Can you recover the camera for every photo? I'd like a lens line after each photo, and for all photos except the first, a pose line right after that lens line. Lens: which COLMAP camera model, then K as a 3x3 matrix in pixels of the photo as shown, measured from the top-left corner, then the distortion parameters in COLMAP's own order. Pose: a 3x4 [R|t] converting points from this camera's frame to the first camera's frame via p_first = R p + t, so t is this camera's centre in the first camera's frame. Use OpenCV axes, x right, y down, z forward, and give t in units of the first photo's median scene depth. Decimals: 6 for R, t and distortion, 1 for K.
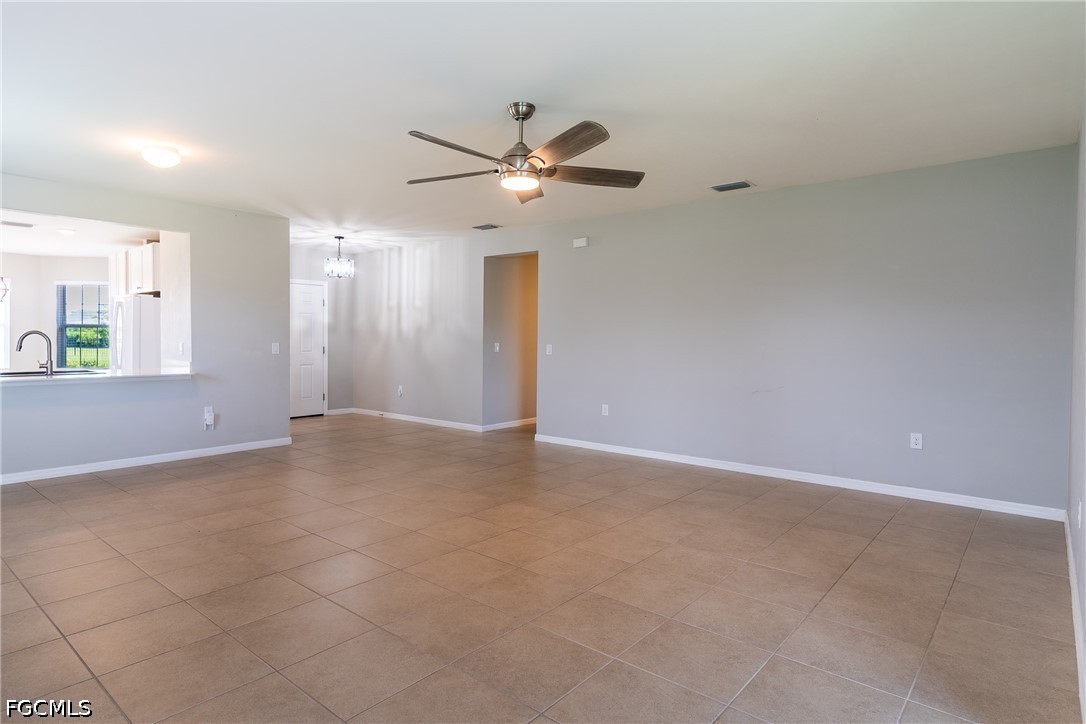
lens RADIAL K [[610.2, 0, 542.3], [0, 610.2, 352.4], [0, 0, 1]] dist [0.001360, 0.000791]
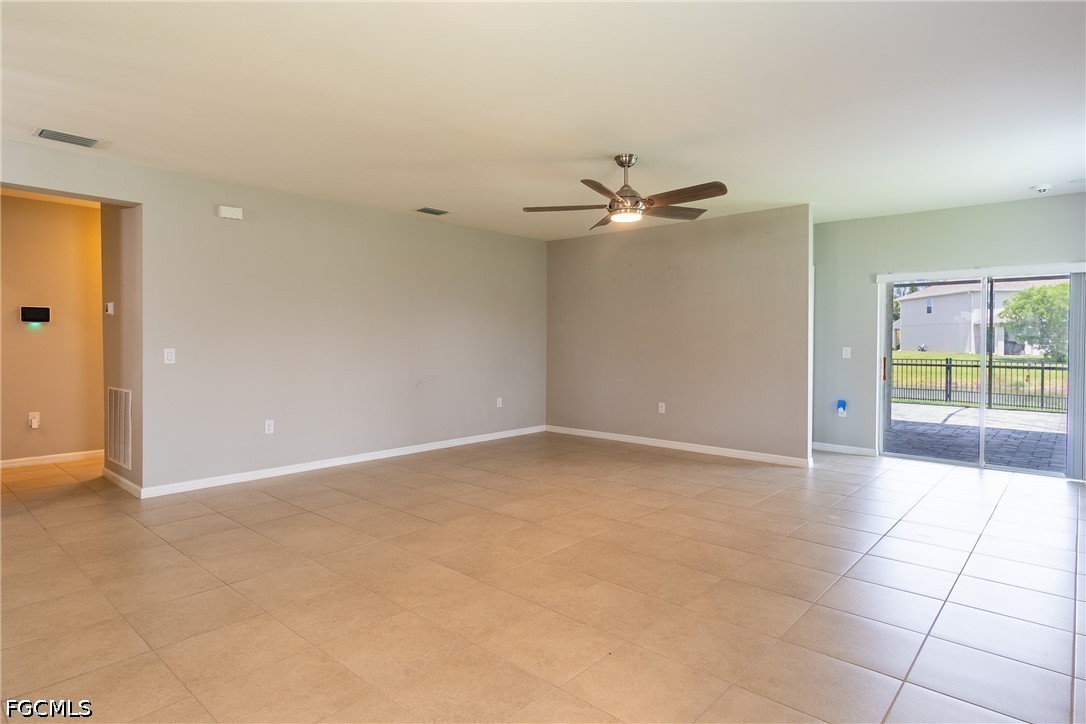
lens RADIAL K [[593.8, 0, 543.1], [0, 593.8, 341.1], [0, 0, 1]] dist [0.002266, 0.000219]
pose [[0.031968, -0.006407, 0.999468, -1.049031], [0.023406, 0.999710, 0.005660, -0.024907], [-0.999215, 0.023212, 0.032109, 0.939035]]
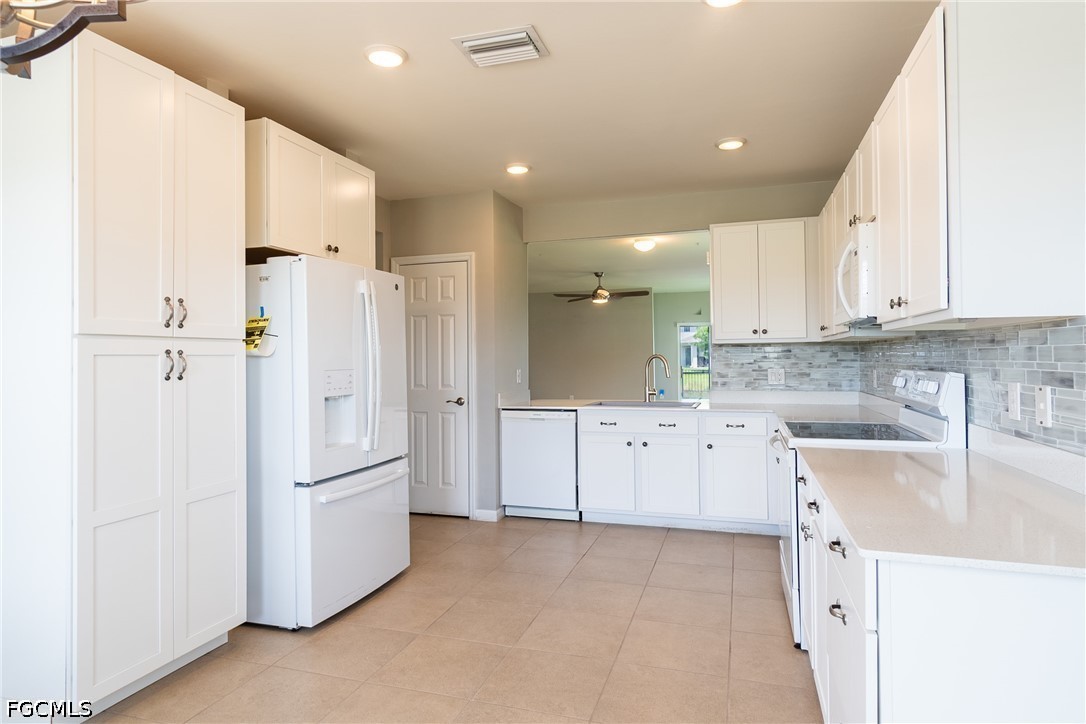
lens RADIAL K [[599.0, 0, 542.1], [0, 599.0, 338.1], [0, 0, 1]] dist [0.000094, -0.000331]
pose [[-0.367012, 0.032277, 0.929656, -1.589146], [0.033906, 0.999198, -0.021306, -0.038655], [-0.929598, 0.023701, -0.367812, 1.448070]]
